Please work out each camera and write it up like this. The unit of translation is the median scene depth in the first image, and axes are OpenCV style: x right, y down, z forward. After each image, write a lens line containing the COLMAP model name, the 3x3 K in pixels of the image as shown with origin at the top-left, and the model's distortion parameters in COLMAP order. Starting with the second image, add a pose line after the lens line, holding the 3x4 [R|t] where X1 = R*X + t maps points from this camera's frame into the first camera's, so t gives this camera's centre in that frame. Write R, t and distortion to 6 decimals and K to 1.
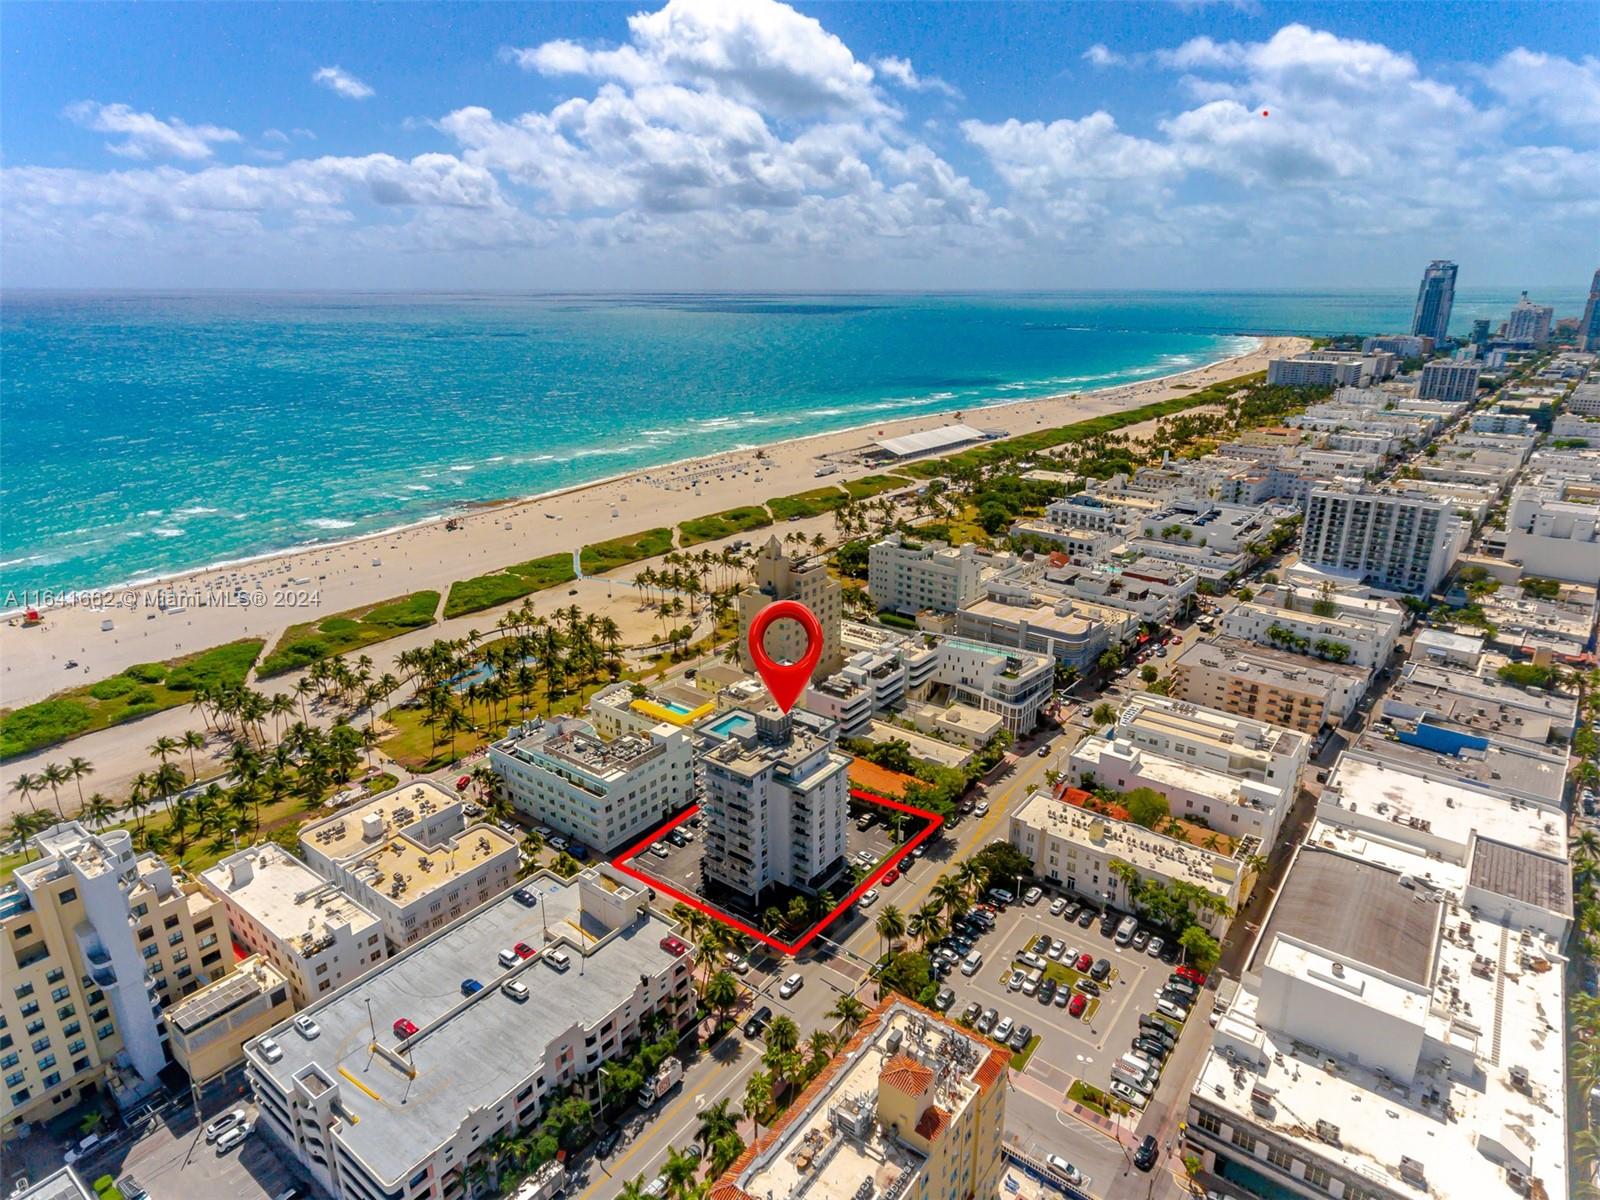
lens RADIAL K [[963.6, 0, 794.5], [0, 963.6, 559.6], [0, 0, 1]] dist [0.019107, 0.000953]
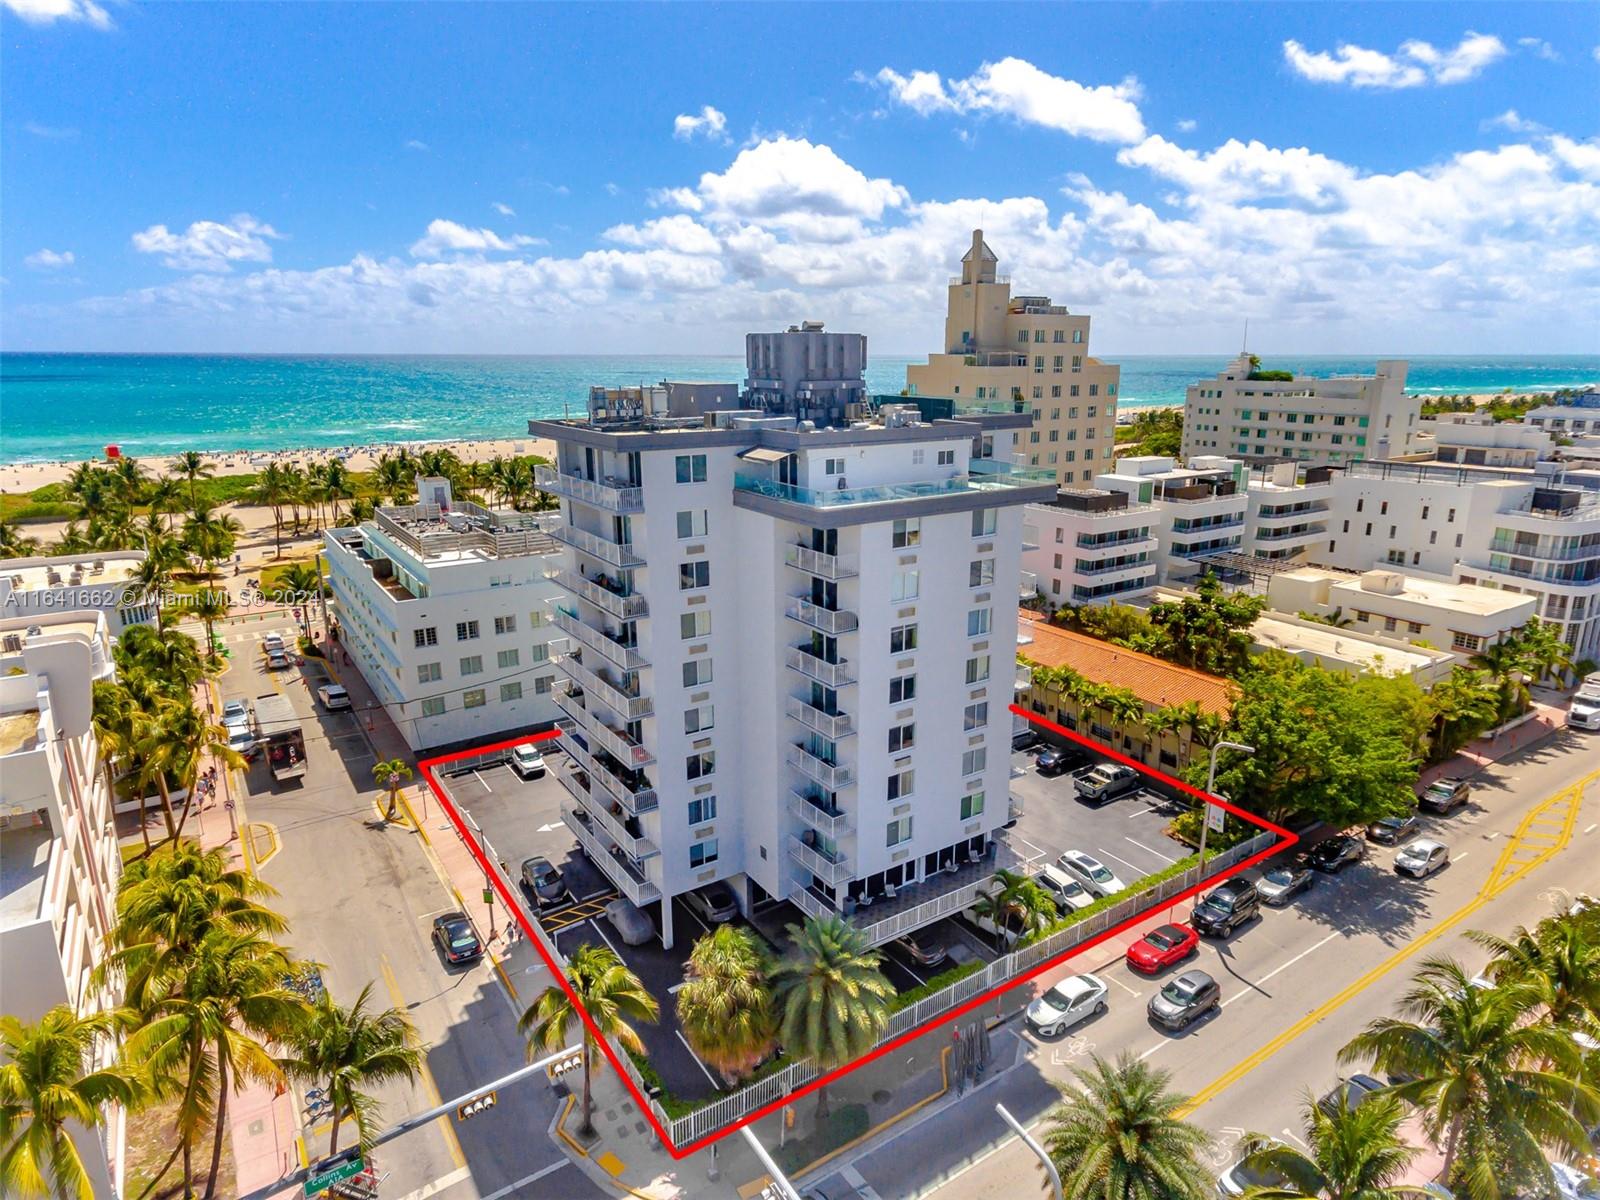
lens RADIAL K [[963.6, 0, 794.5], [0, 963.6, 559.6], [0, 0, 1]] dist [0.019107, 0.000953]
pose [[0.947018, 0.075190, -0.312254, 0.070495], [-0.096017, 0.994029, -0.051844, 0.220708], [0.306491, 0.079079, 0.948583, 0.631932]]
